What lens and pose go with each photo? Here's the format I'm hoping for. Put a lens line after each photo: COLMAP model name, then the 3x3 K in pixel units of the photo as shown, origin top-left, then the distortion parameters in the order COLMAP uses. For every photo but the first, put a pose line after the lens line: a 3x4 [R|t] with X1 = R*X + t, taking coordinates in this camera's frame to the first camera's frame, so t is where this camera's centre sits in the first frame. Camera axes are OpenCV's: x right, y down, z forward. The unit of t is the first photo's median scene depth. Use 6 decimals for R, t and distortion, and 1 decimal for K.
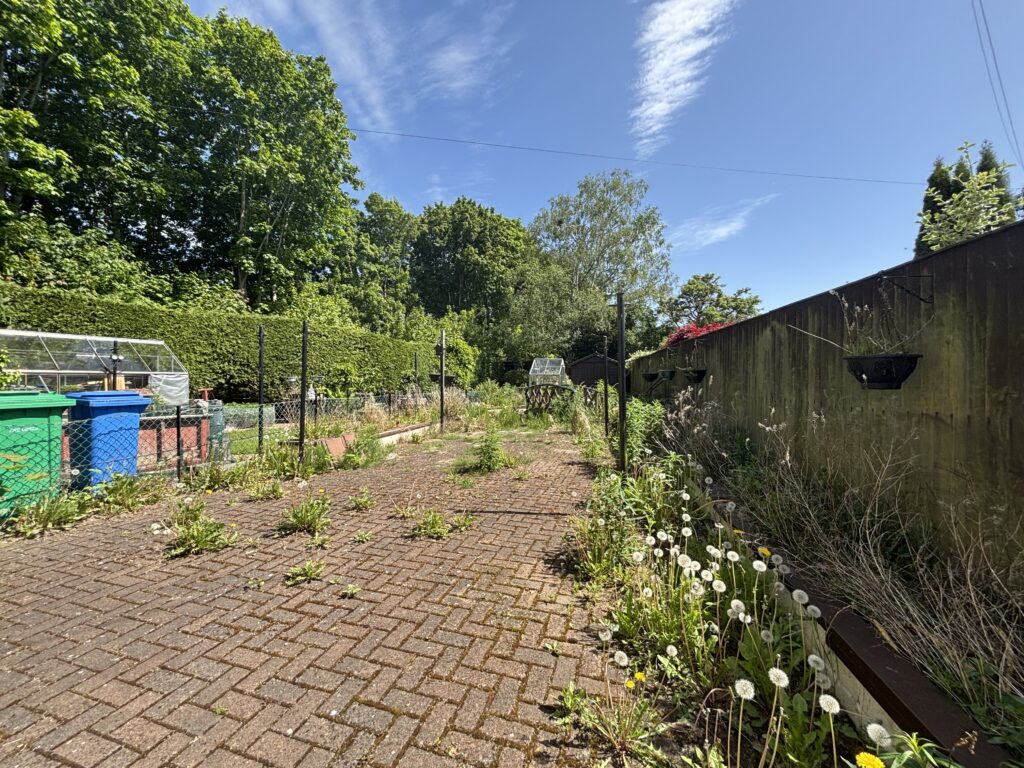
lens RADIAL K [[411.2, 0, 505.7], [0, 411.2, 384.1], [0, 0, 1]] dist [0.000378, -0.000005]
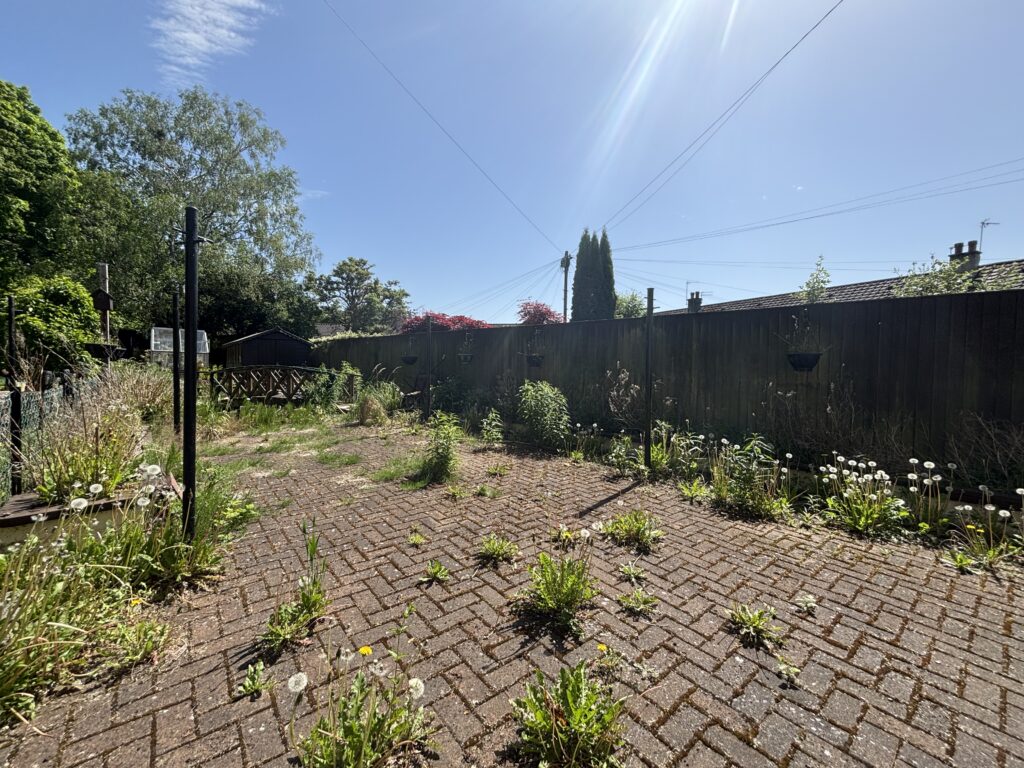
lens RADIAL K [[433.5, 0, 514.0], [0, 433.5, 359.9], [0, 0, 1]] dist [-0.002813, -0.000204]
pose [[0.527528, 0.031946, 0.848937, -0.920101], [-0.006899, 0.999421, -0.033322, 0.036265], [-0.849510, 0.011722, 0.527443, 0.670936]]
